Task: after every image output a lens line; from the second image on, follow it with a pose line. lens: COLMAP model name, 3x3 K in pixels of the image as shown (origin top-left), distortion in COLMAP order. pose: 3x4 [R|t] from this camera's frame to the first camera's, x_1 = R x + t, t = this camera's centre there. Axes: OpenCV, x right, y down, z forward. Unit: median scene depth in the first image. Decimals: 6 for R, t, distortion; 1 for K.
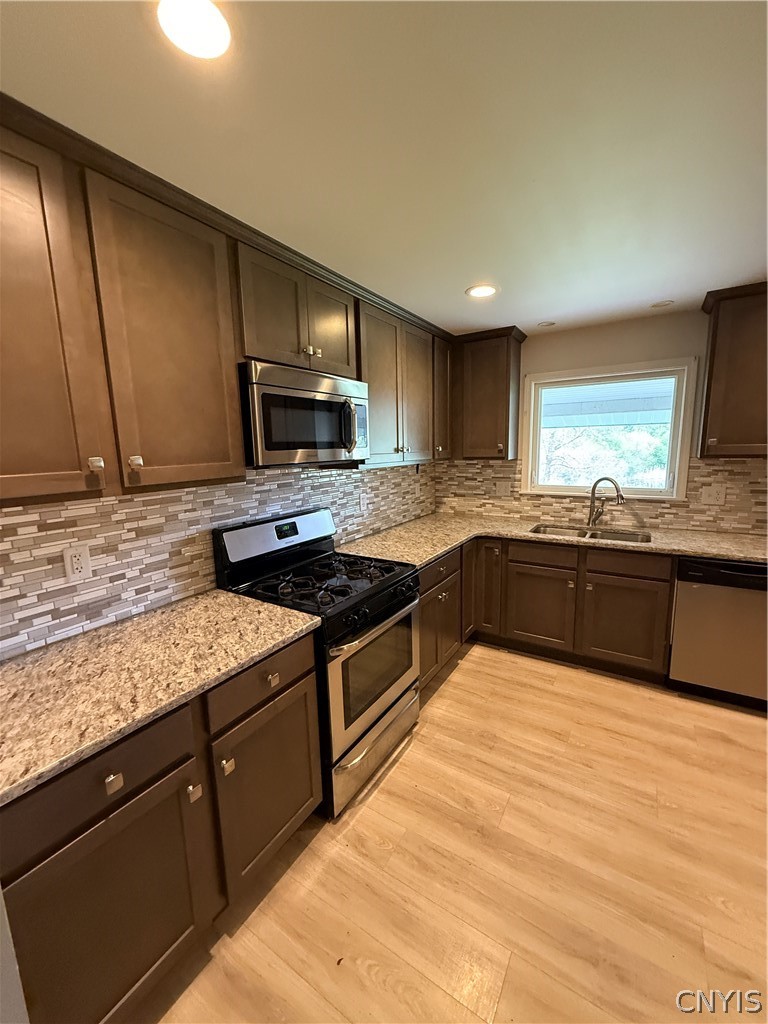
lens RADIAL K [[410.3, 0, 390.3], [0, 410.3, 511.6], [0, 0, 1]] dist [0.002065, 0.001145]
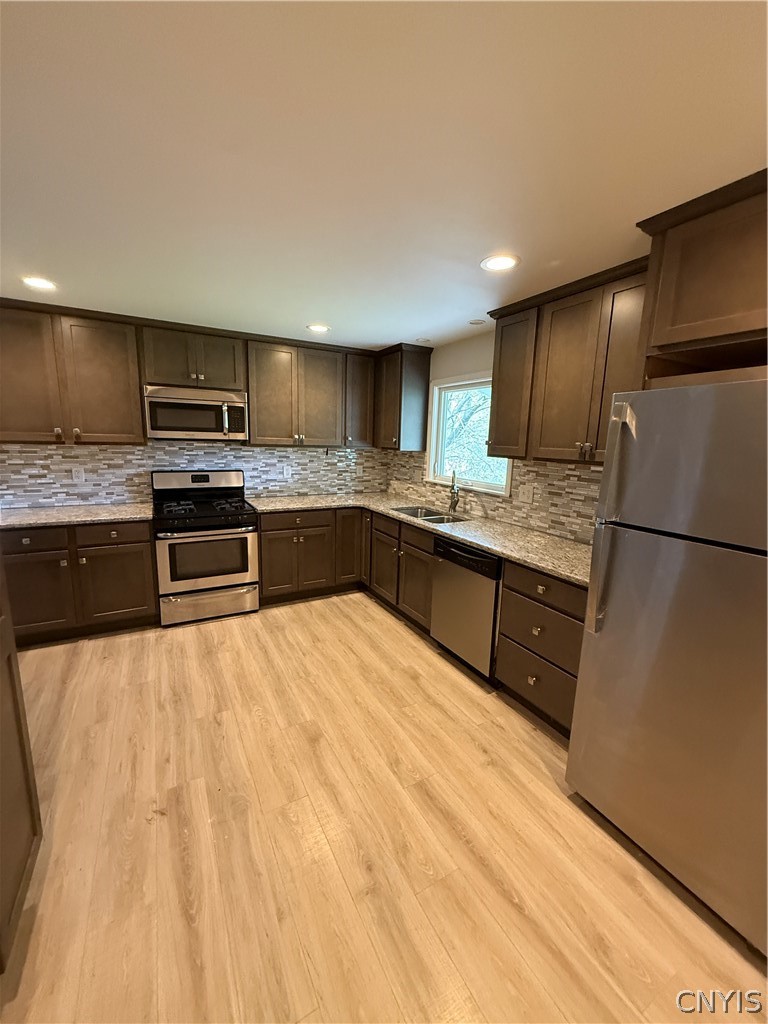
lens RADIAL K [[410.3, 0, 384.9], [0, 410.3, 511.5], [0, 0, 1]] dist [0.002065, 0.001145]
pose [[0.875919, 0.134602, -0.463302, 1.037596], [-0.125770, 0.990795, 0.050072, -0.001214], [0.465777, 0.014411, 0.884785, -0.137301]]
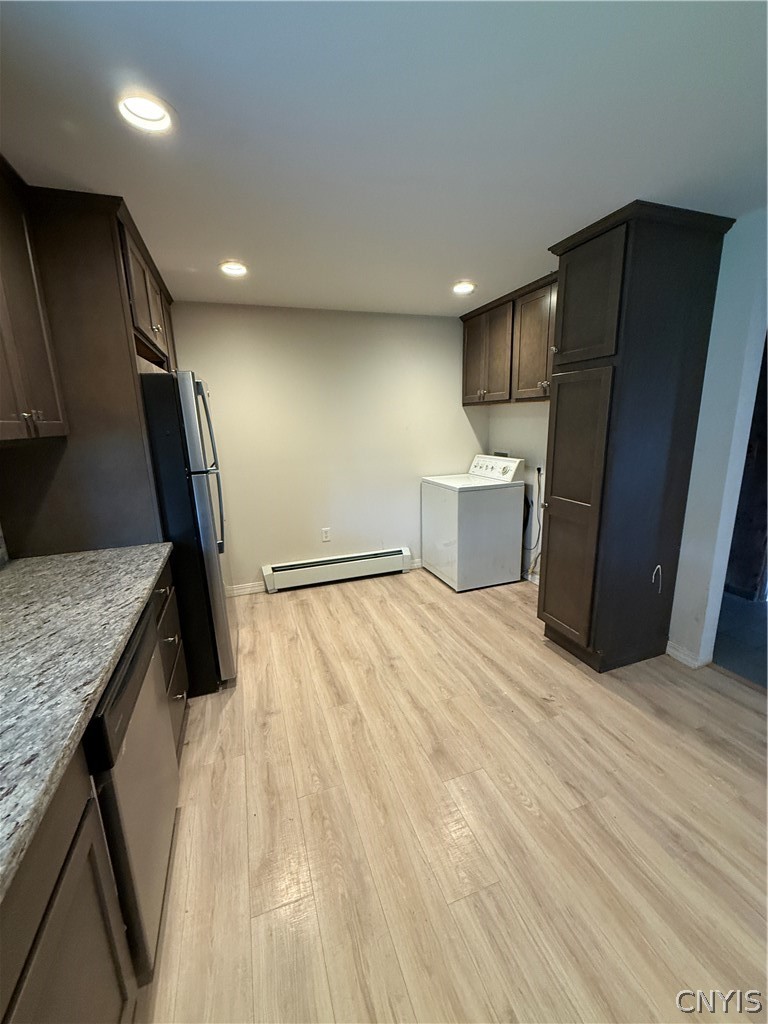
lens RADIAL K [[410.3, 0, 384.7], [0, 410.3, 511.4], [0, 0, 1]] dist [0.002065, 0.001145]
pose [[-0.786615, -0.088534, 0.611064, 0.268264], [0.146080, 0.934885, 0.323497, -0.132619], [-0.599915, 0.343731, -0.722462, 0.960039]]
